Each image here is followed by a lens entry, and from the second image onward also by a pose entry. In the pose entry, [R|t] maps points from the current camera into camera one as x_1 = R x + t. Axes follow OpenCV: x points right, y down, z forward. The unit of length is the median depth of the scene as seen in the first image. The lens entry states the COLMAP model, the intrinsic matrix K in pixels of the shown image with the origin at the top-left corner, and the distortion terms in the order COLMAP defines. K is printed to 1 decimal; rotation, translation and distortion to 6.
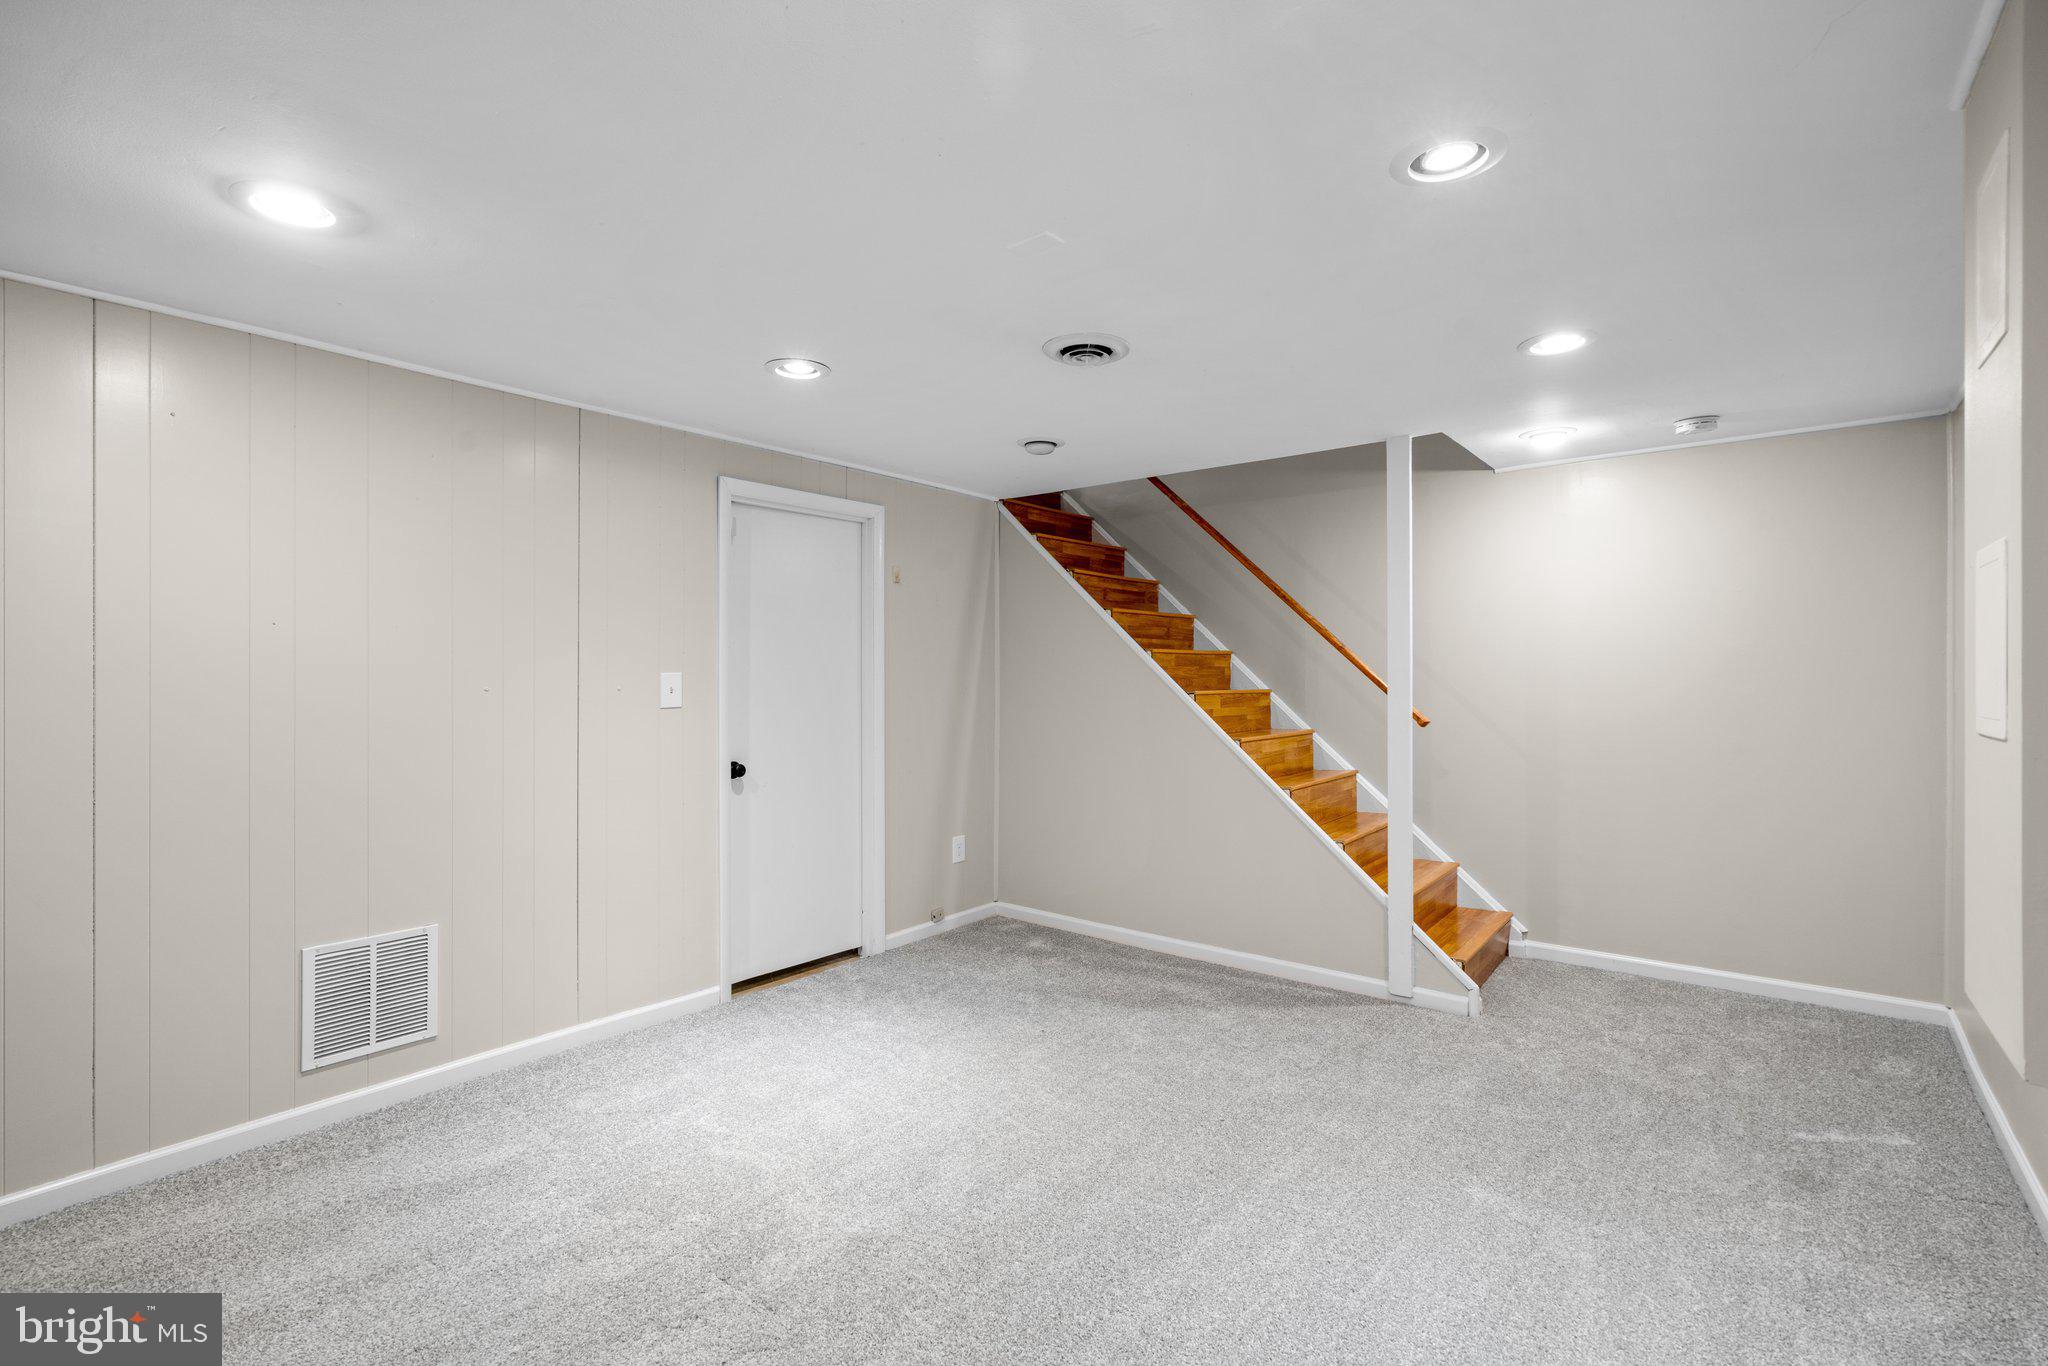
lens RADIAL K [[937.0, 0, 1026.4], [0, 937.0, 673.1], [0, 0, 1]] dist [-0.003738, 0.000509]
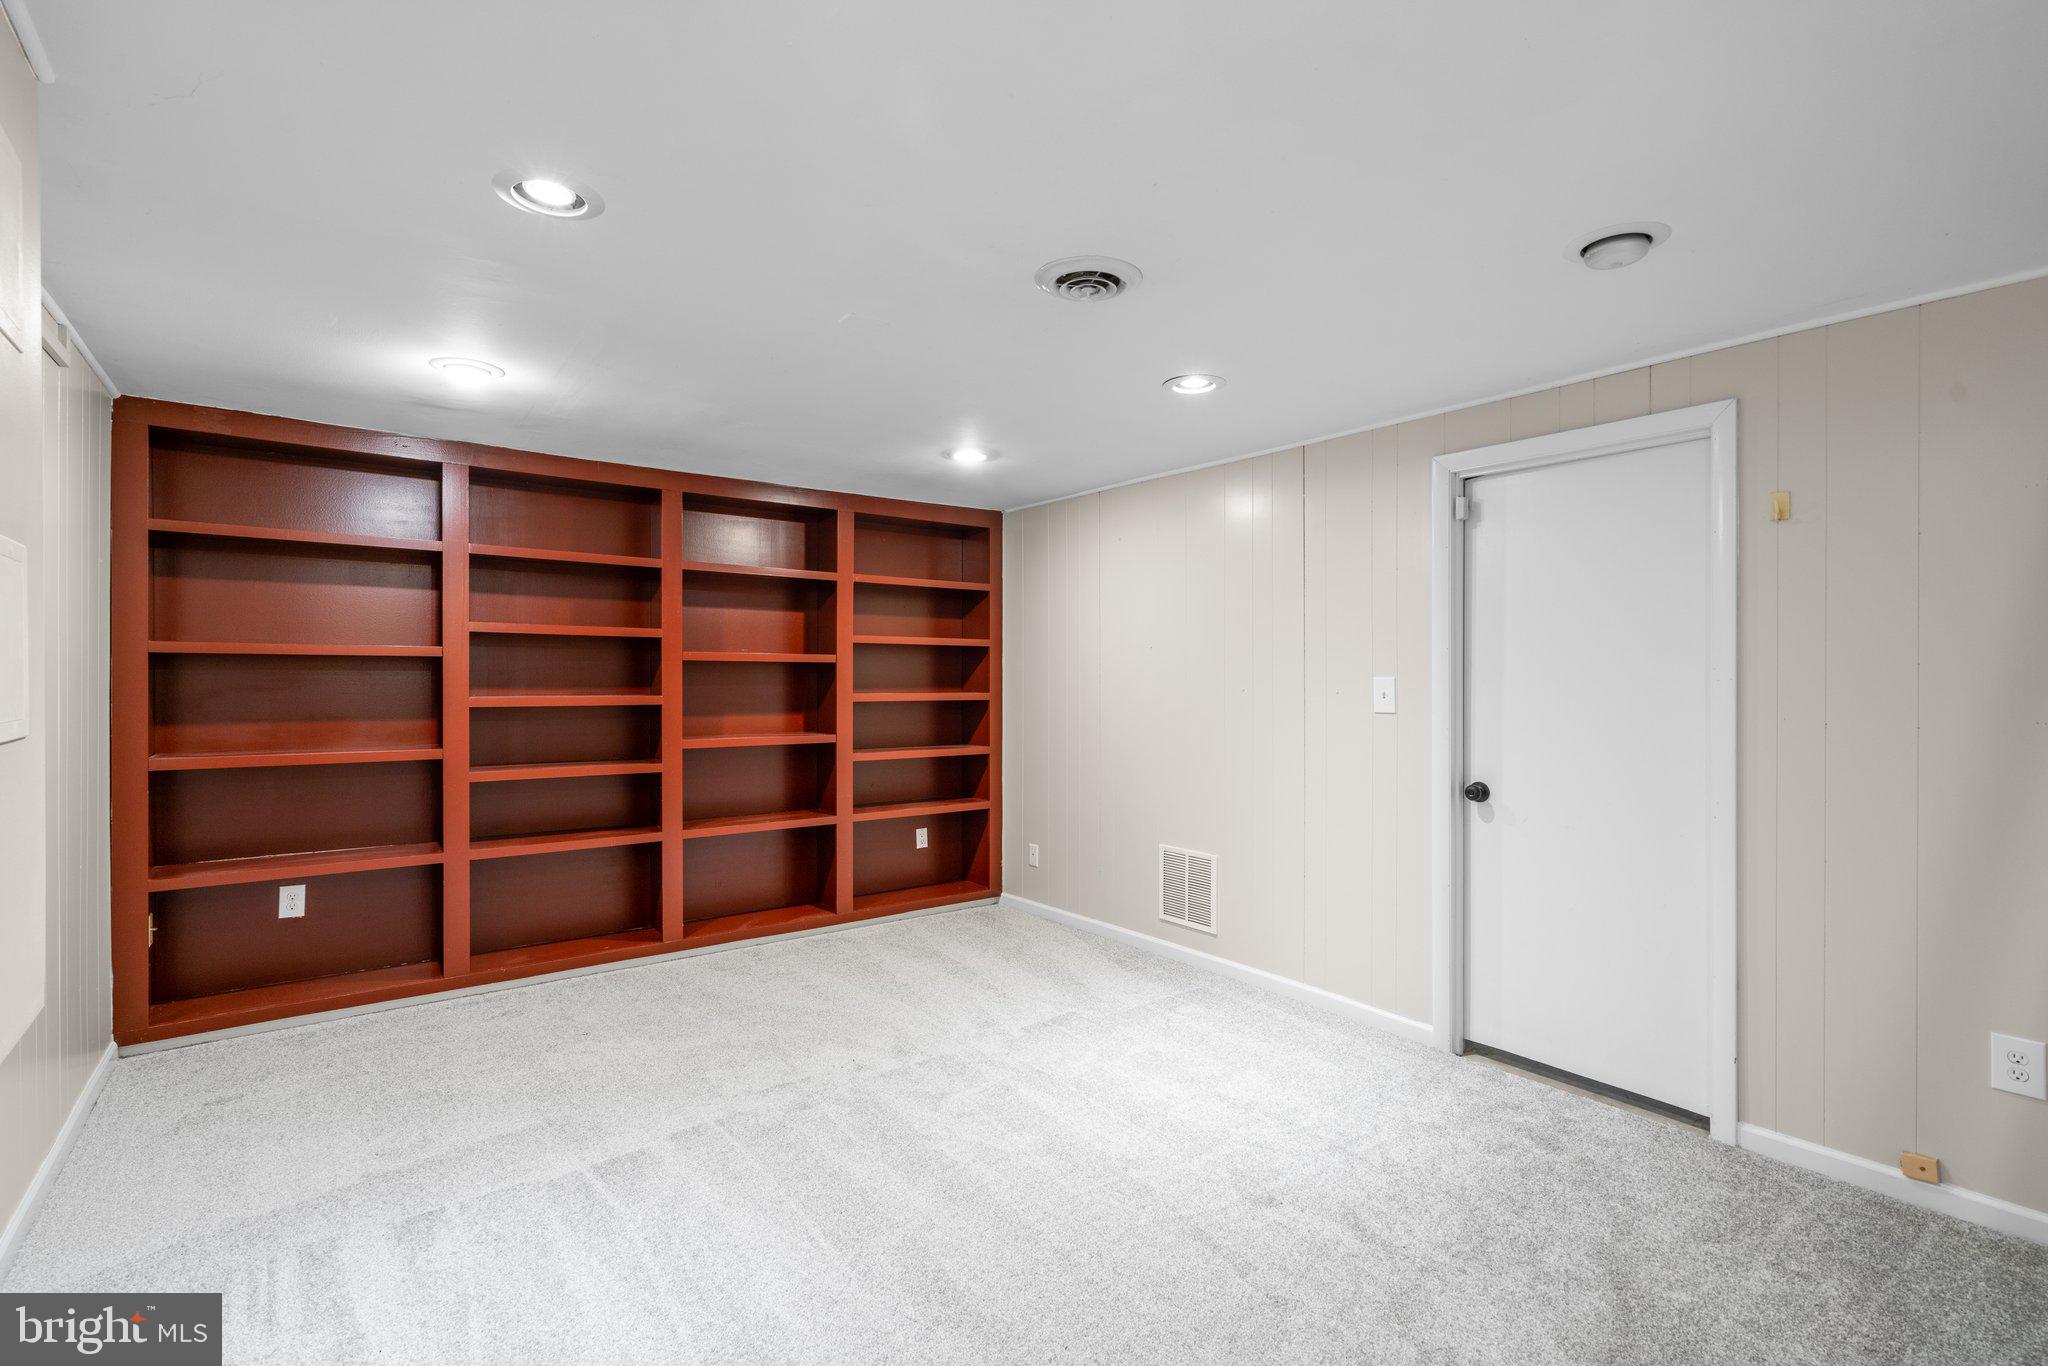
lens RADIAL K [[937.0, 0, 1026.6], [0, 937.0, 681.6], [0, 0, 1]] dist [-0.003738, 0.000509]
pose [[-0.242471, -0.001394, -0.970158, 0.664413], [-0.009479, 0.999955, 0.000932, 0.006946], [0.970112, 0.009422, -0.242473, 0.874558]]
